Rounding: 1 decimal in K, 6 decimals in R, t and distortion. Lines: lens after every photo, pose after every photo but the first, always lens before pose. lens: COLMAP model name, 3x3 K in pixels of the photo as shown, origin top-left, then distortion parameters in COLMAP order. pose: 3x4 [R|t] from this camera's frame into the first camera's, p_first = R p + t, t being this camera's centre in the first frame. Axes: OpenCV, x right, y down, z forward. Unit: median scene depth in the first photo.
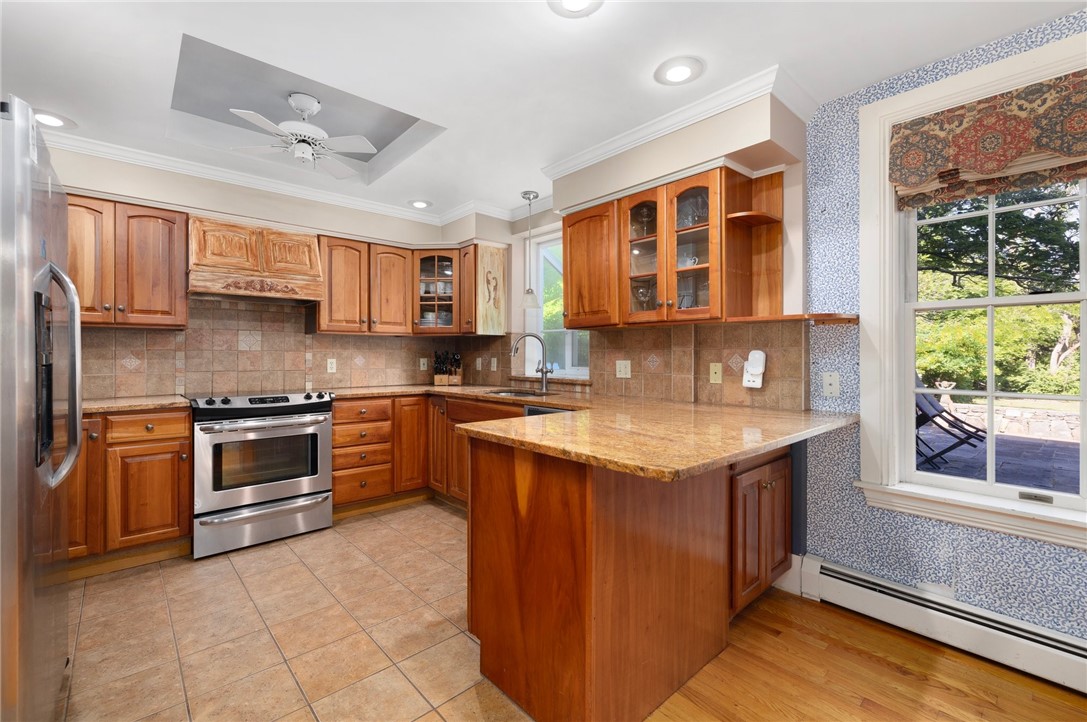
lens RADIAL K [[467.6, 0, 549.6], [0, 467.6, 356.2], [0, 0, 1]] dist [-0.005361, 0.000295]
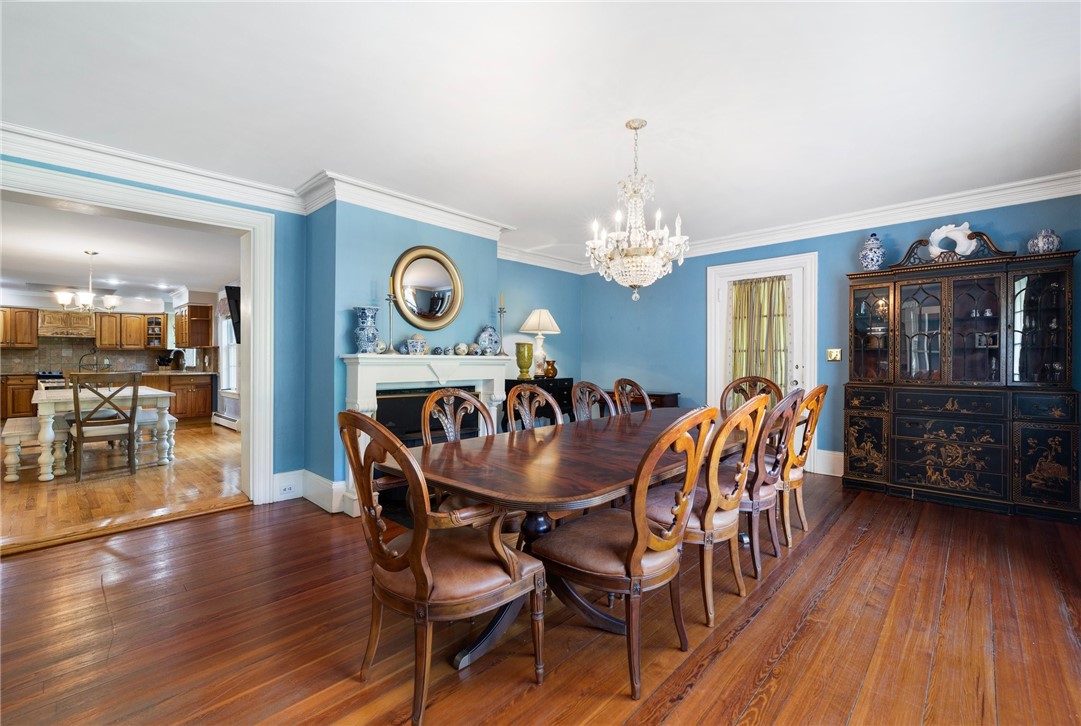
lens RADIAL K [[465.0, 0, 533.1], [0, 465.0, 356.4], [0, 0, 1]] dist [-0.005361, 0.000295]
pose [[0.996776, -0.002933, 0.080175, 2.086720], [0.003579, 0.999962, -0.007915, 0.023673], [-0.080149, 0.008176, 0.996749, -2.137976]]
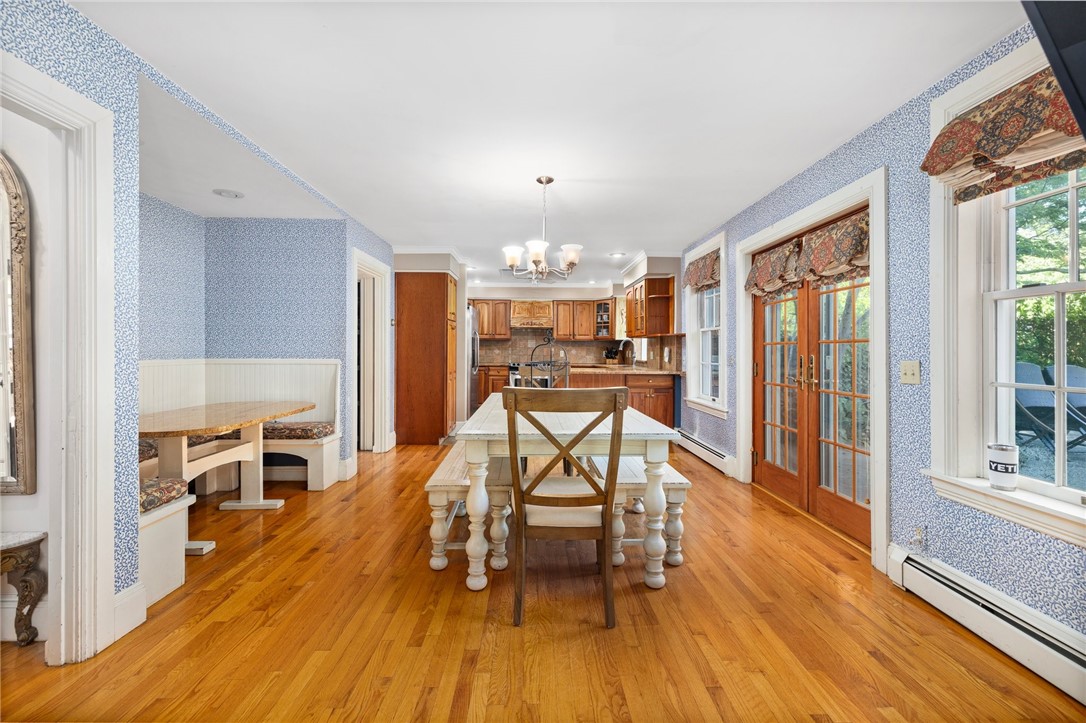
lens RADIAL K [[467.2, 0, 534.6], [0, 467.2, 352.6], [0, 0, 1]] dist [-0.005361, 0.000295]
pose [[0.751478, 0.007296, -0.659717, 1.254509], [-0.007522, 0.999969, 0.002491, 0.012188], [0.659715, 0.003090, 0.751510, -1.084197]]
